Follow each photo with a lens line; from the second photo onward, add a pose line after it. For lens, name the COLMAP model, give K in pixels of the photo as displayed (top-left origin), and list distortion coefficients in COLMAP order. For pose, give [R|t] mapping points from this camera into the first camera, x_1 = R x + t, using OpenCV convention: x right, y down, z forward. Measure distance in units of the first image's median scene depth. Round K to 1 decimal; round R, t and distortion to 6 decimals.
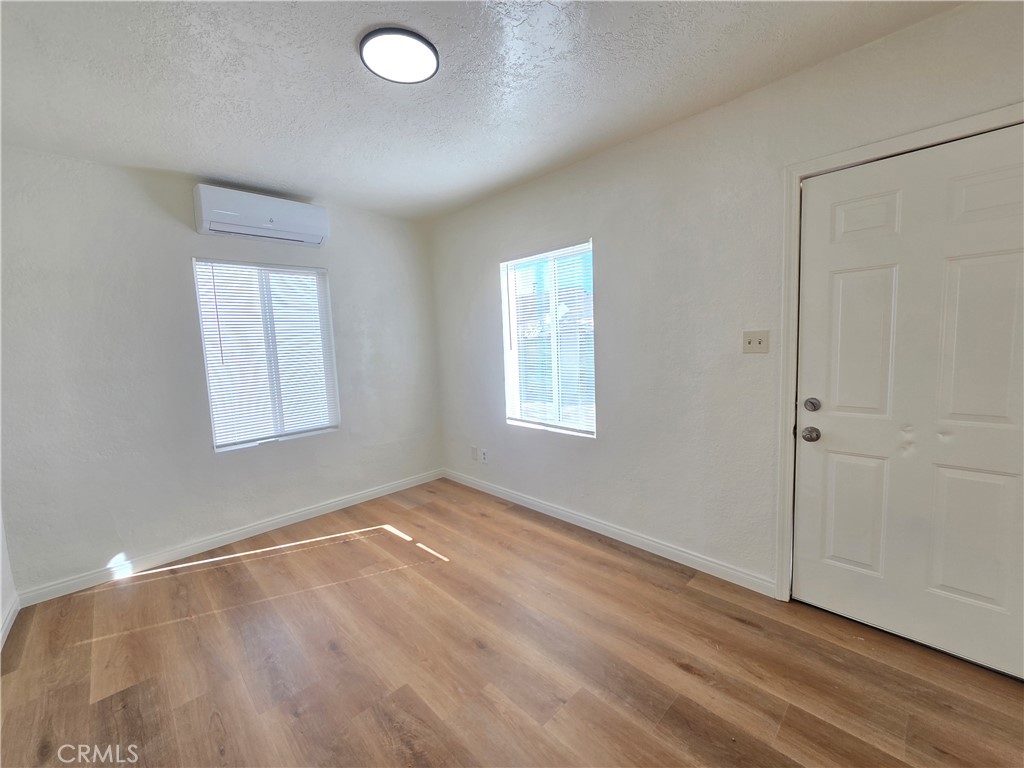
lens RADIAL K [[418.2, 0, 509.5], [0, 418.2, 384.5], [0, 0, 1]] dist [-0.003237, -0.000546]
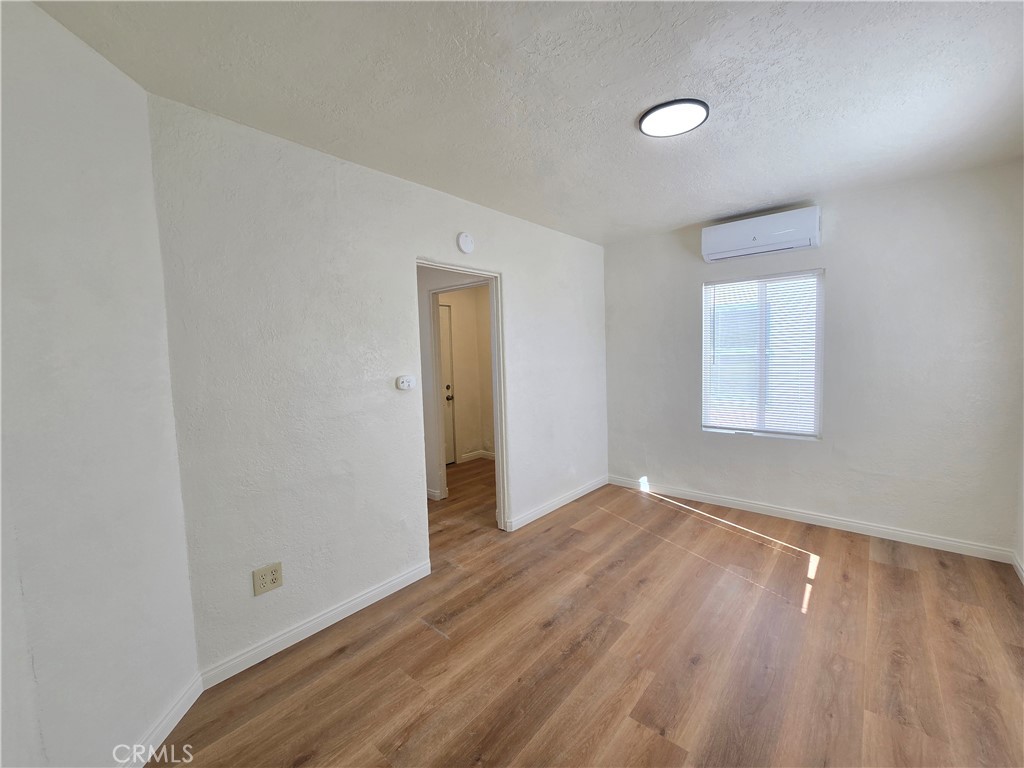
lens RADIAL K [[418.2, 0, 509.5], [0, 418.2, 384.5], [0, 0, 1]] dist [-0.003237, -0.000546]
pose [[0.084145, 0.115174, -0.989775, 0.543580], [-0.080734, 0.990820, 0.108433, -0.075176], [0.993178, 0.070784, 0.092671, 0.273734]]
